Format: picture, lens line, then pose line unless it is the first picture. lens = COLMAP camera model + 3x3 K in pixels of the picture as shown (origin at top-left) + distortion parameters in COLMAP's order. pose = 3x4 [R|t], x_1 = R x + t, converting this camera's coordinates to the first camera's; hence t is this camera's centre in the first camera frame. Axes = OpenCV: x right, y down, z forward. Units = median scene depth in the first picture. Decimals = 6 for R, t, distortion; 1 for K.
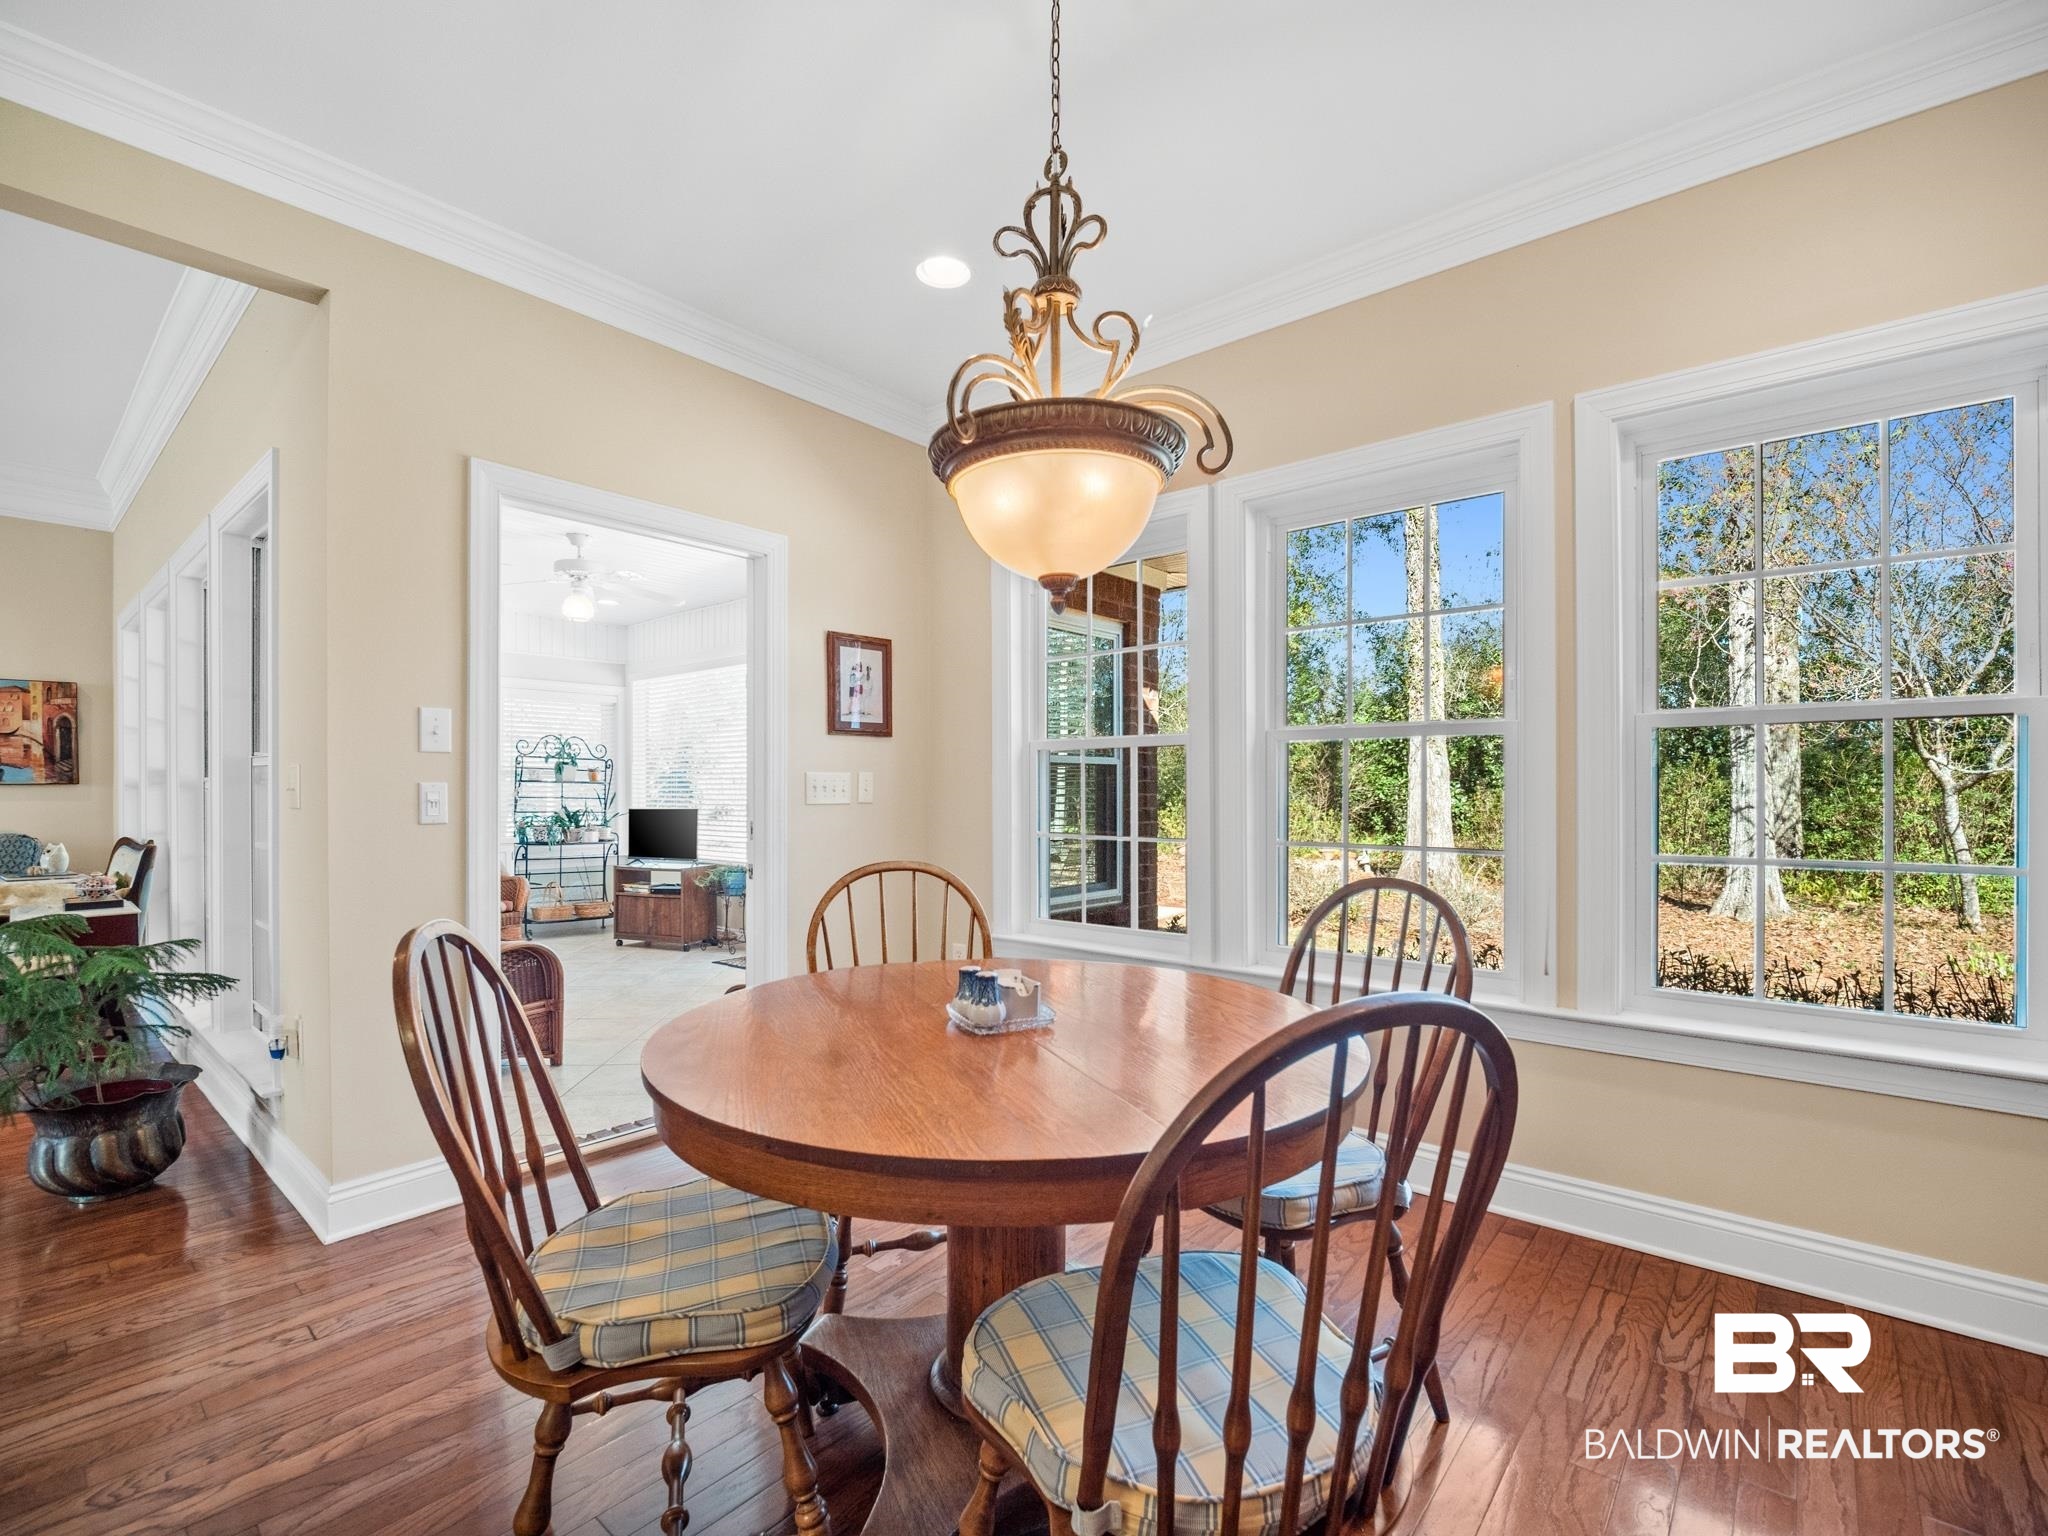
lens RADIAL K [[953.1, 0, 1037.8], [0, 953.1, 781.6], [0, 0, 1]] dist [-0.018808, -0.001263]
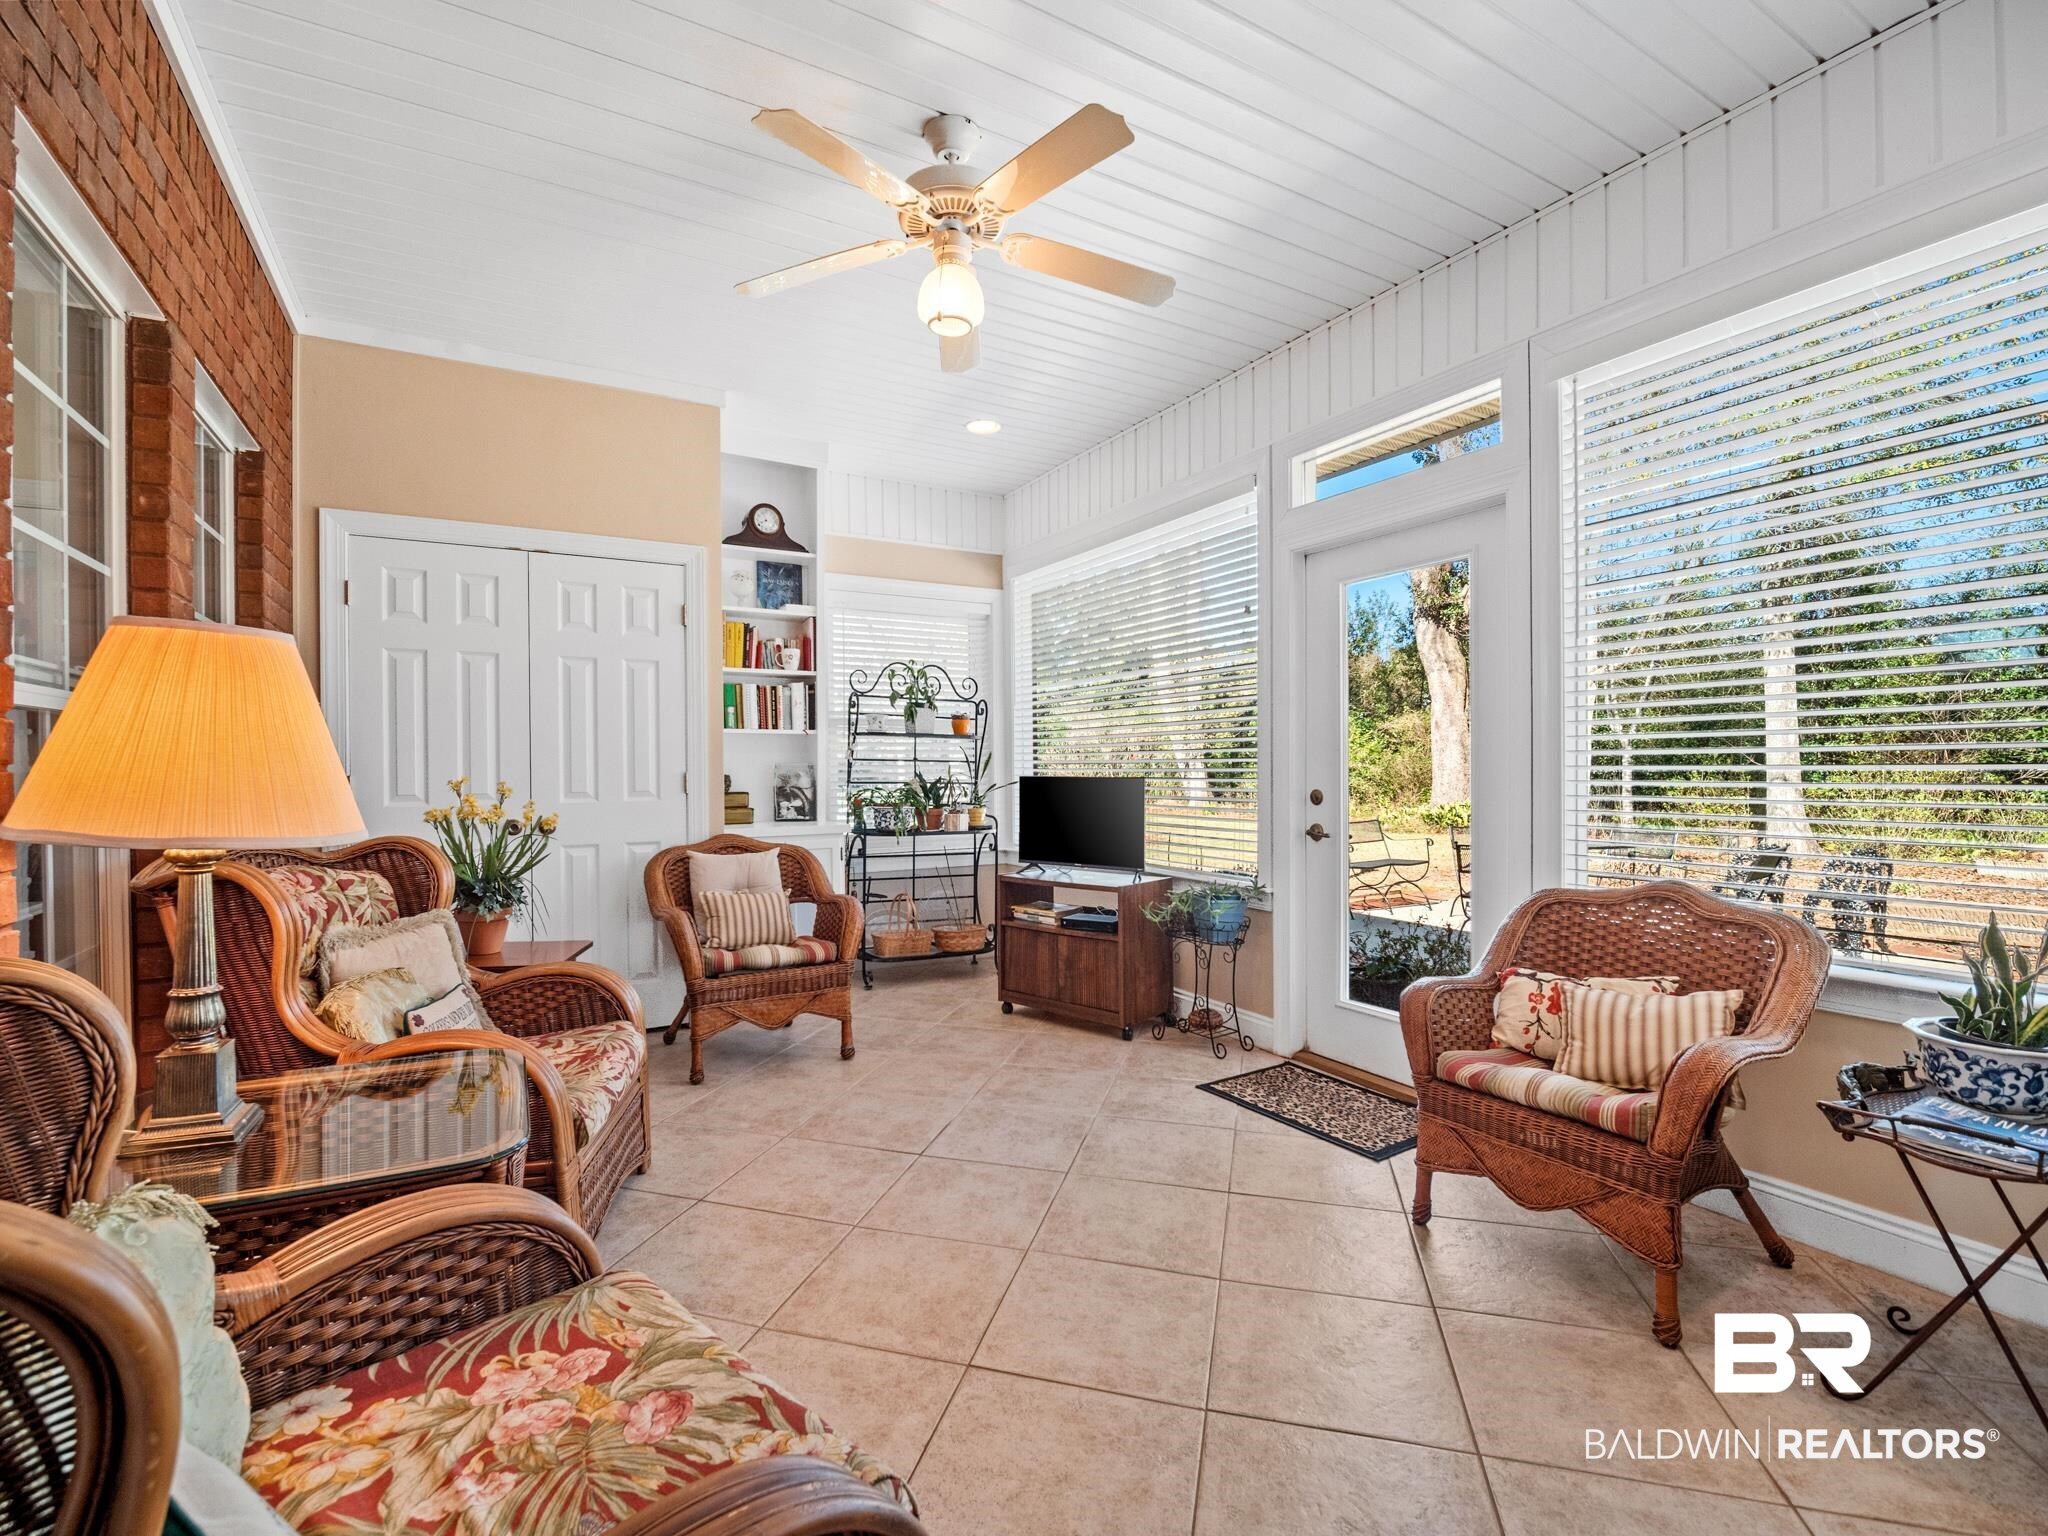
lens RADIAL K [[953.1, 0, 1026.6], [0, 953.1, 764.0], [0, 0, 1]] dist [-0.018808, -0.001263]
pose [[0.940540, -0.006459, -0.339623, -0.219188], [0.008121, 0.999961, 0.003473, 0.018389], [0.339587, -0.006024, 0.940555, 0.434717]]
